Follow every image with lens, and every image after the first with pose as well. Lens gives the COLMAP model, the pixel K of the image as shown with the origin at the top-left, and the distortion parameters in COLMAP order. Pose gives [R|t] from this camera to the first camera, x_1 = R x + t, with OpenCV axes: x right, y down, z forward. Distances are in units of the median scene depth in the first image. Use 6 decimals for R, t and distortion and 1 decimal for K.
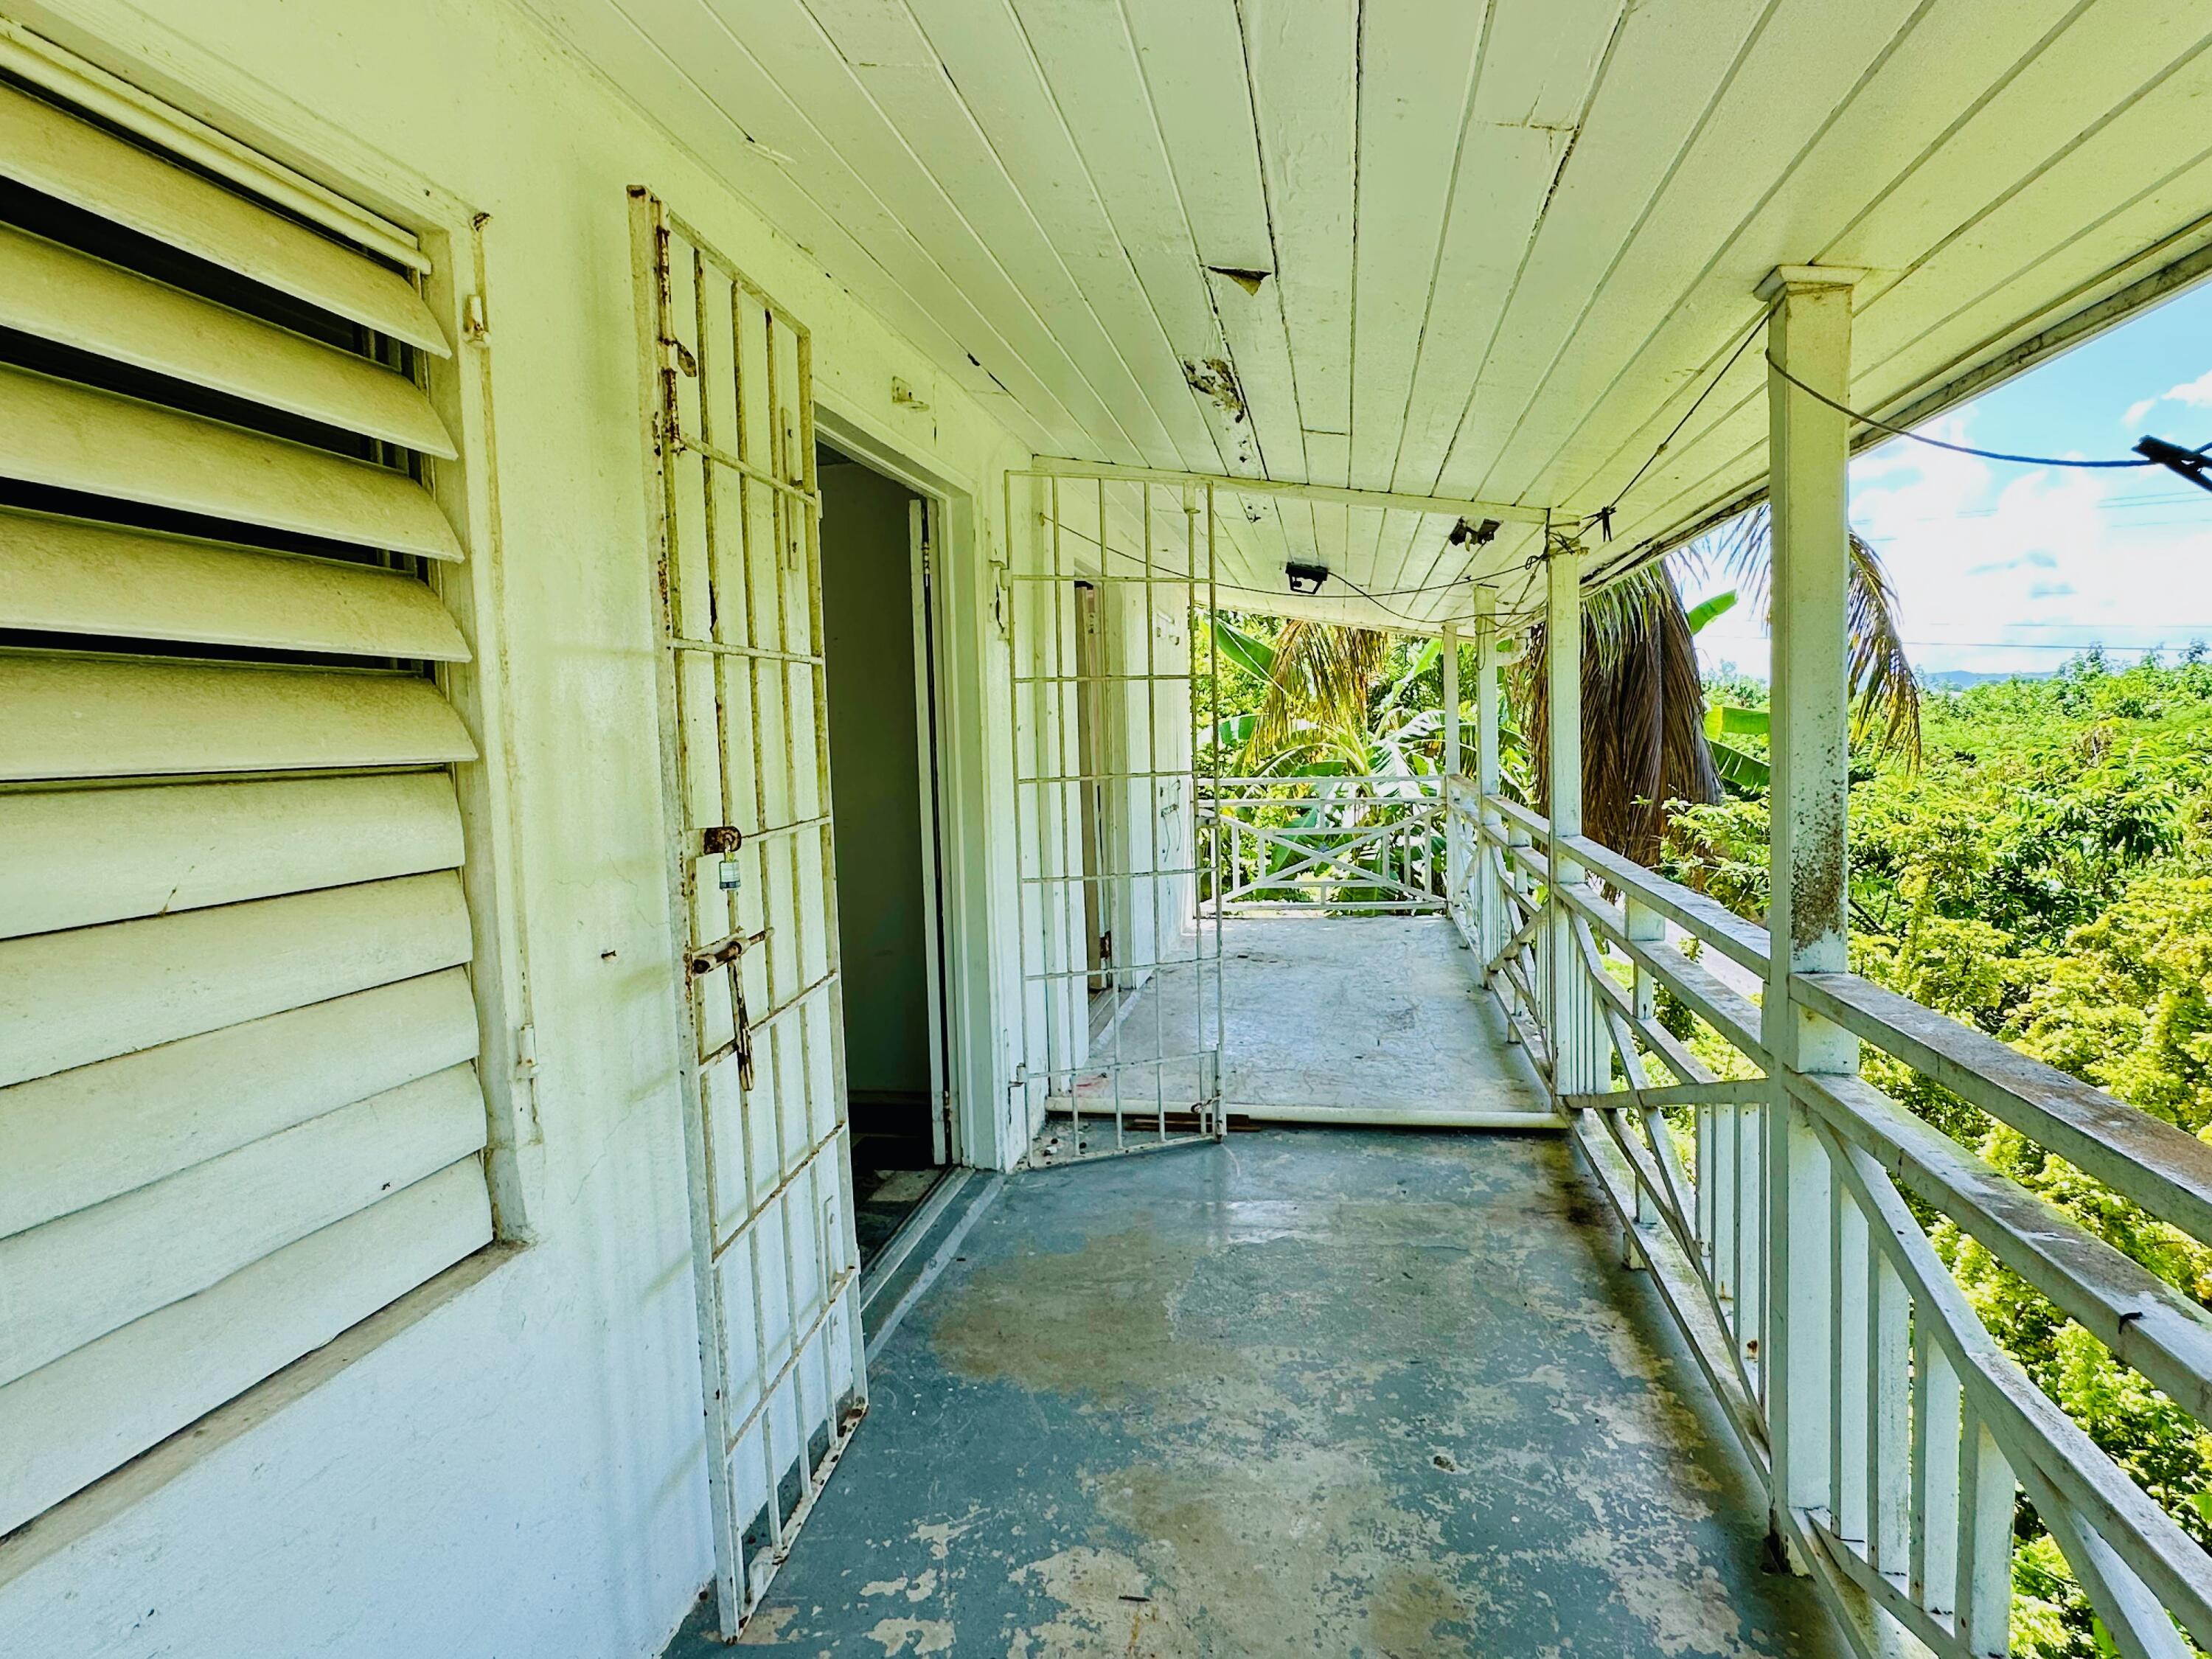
lens RADIAL K [[1284.3, 0, 1106.3], [0, 1284.3, 840.7], [0, 0, 1]] dist [-0.001230, 0.004043]
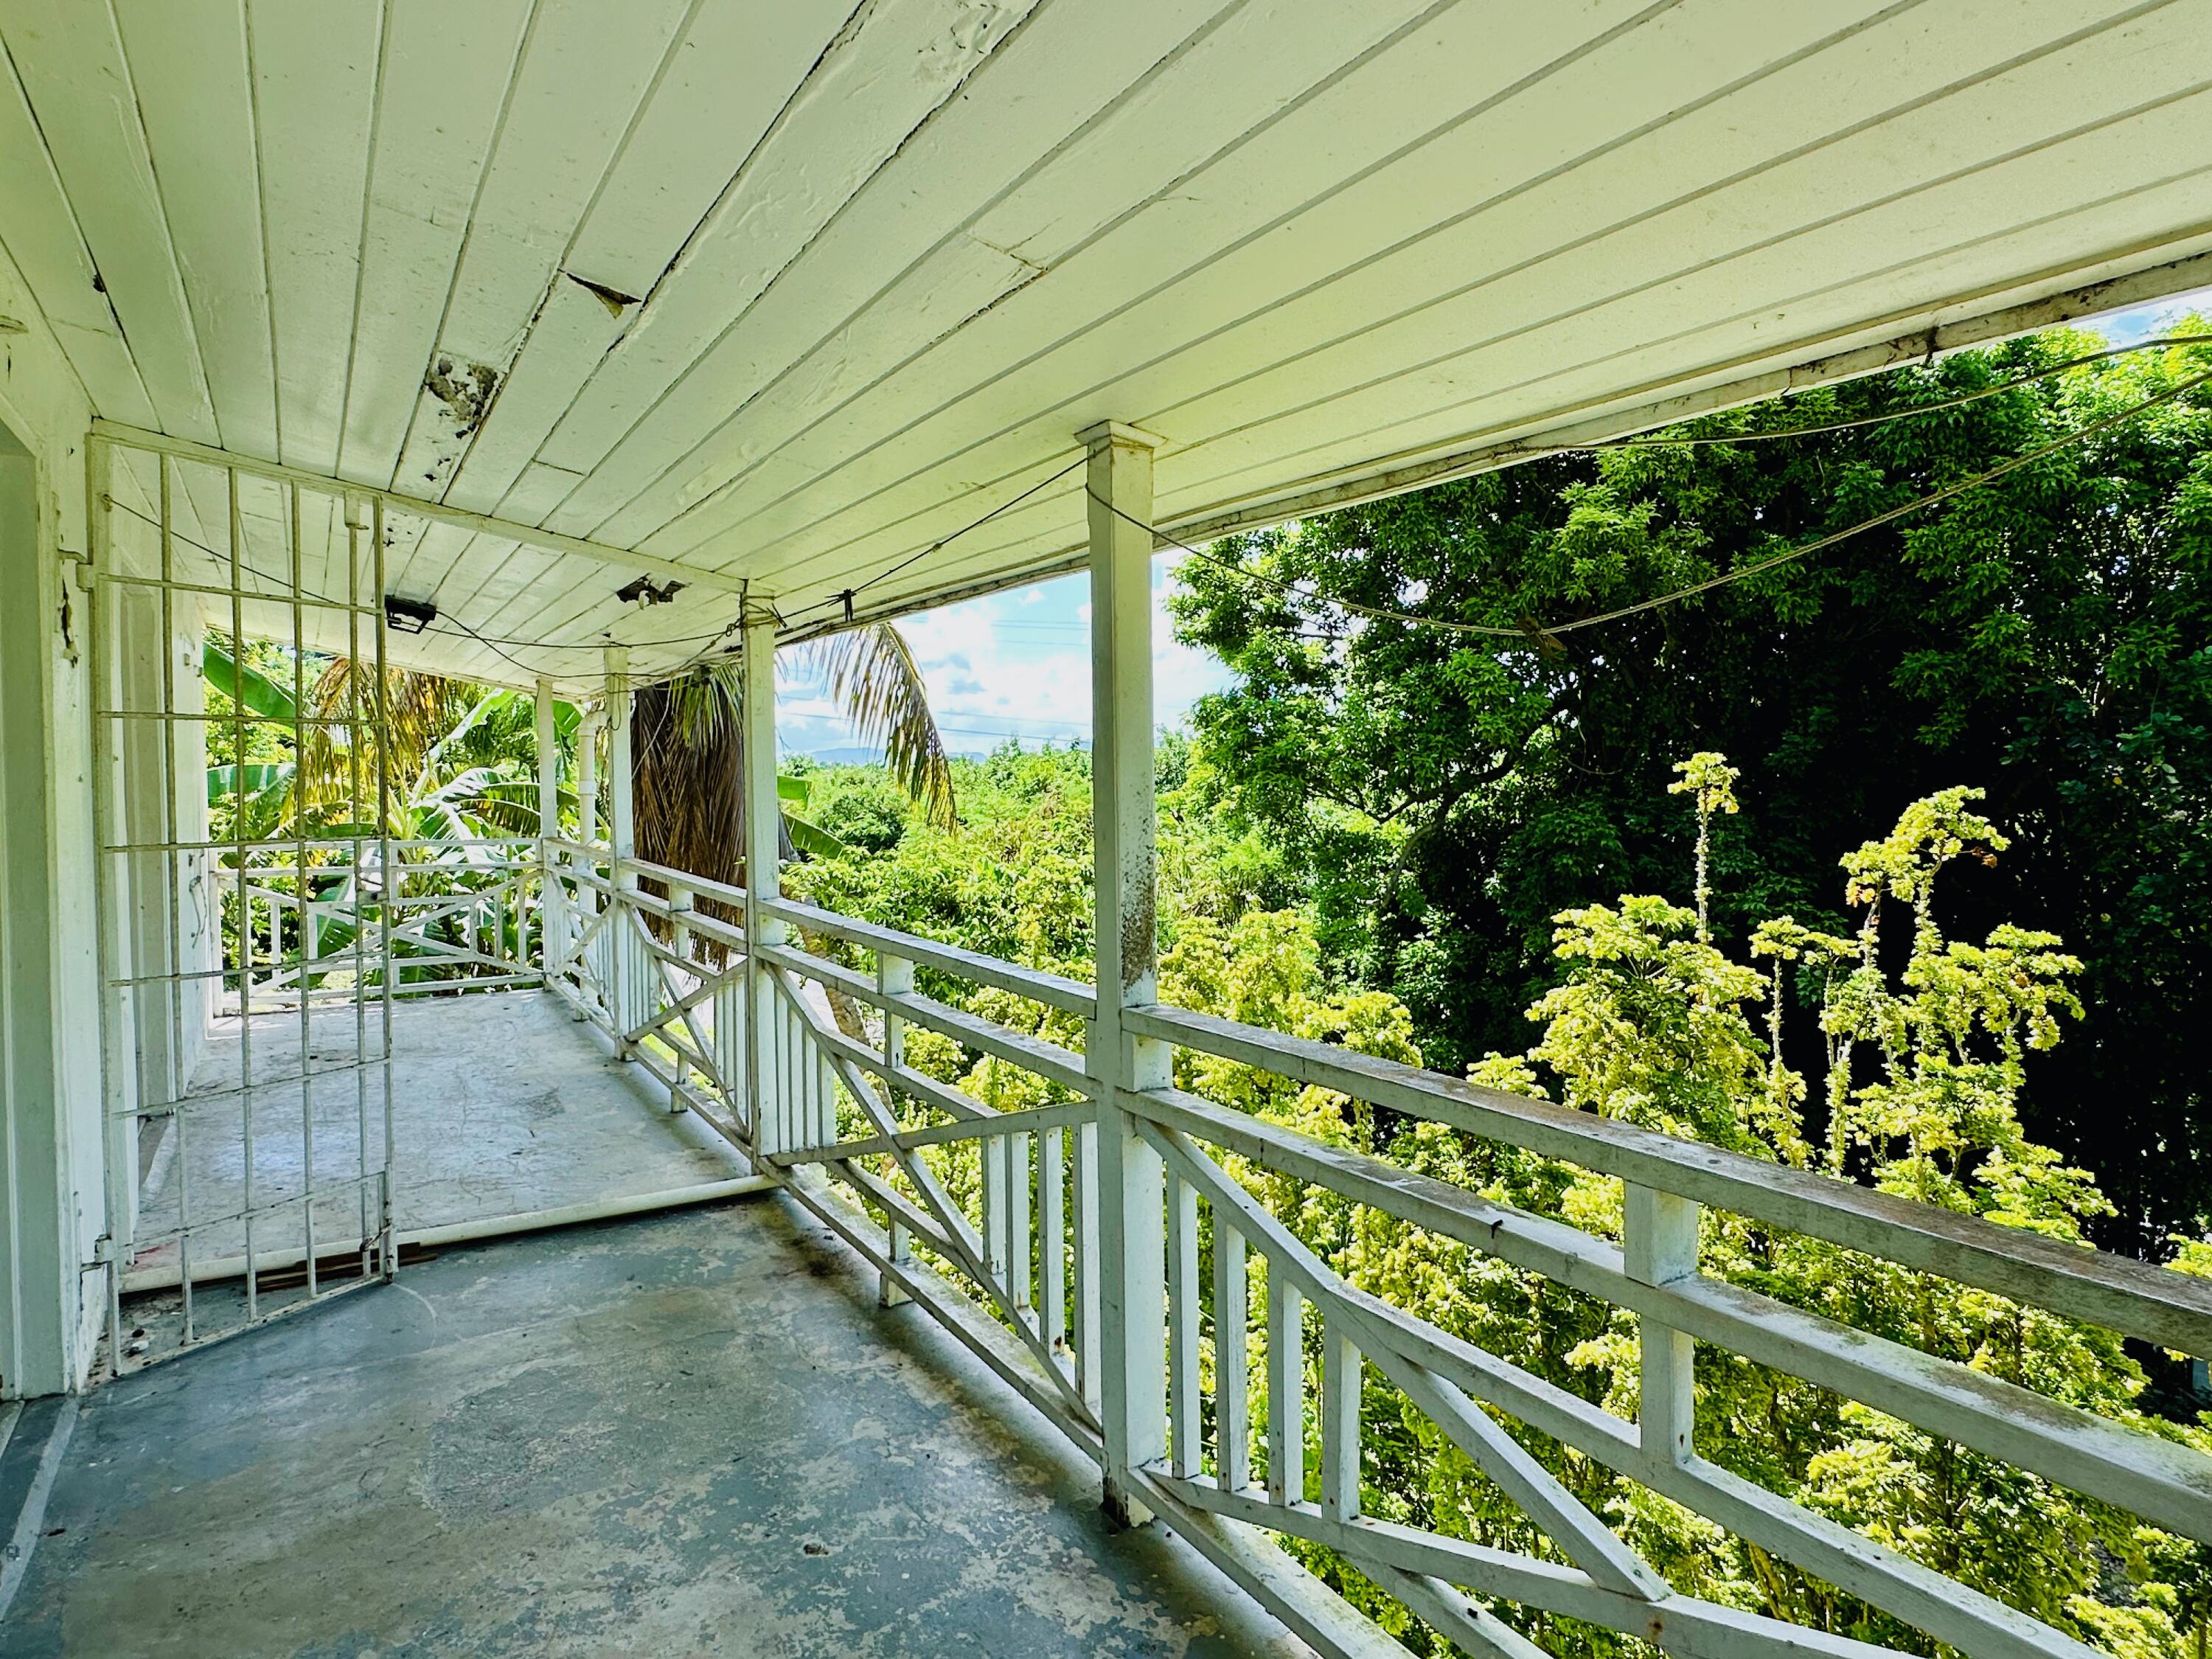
lens RADIAL K [[1285.8, 0, 1106.0], [0, 1285.8, 829.5], [0, 0, 1]] dist [-0.003596, 0.004398]
pose [[0.739003, 0.002503, 0.673697, -0.143698], [0.035470, 0.998462, -0.042618, -0.006007], [-0.672768, 0.055391, 0.737777, 0.065577]]
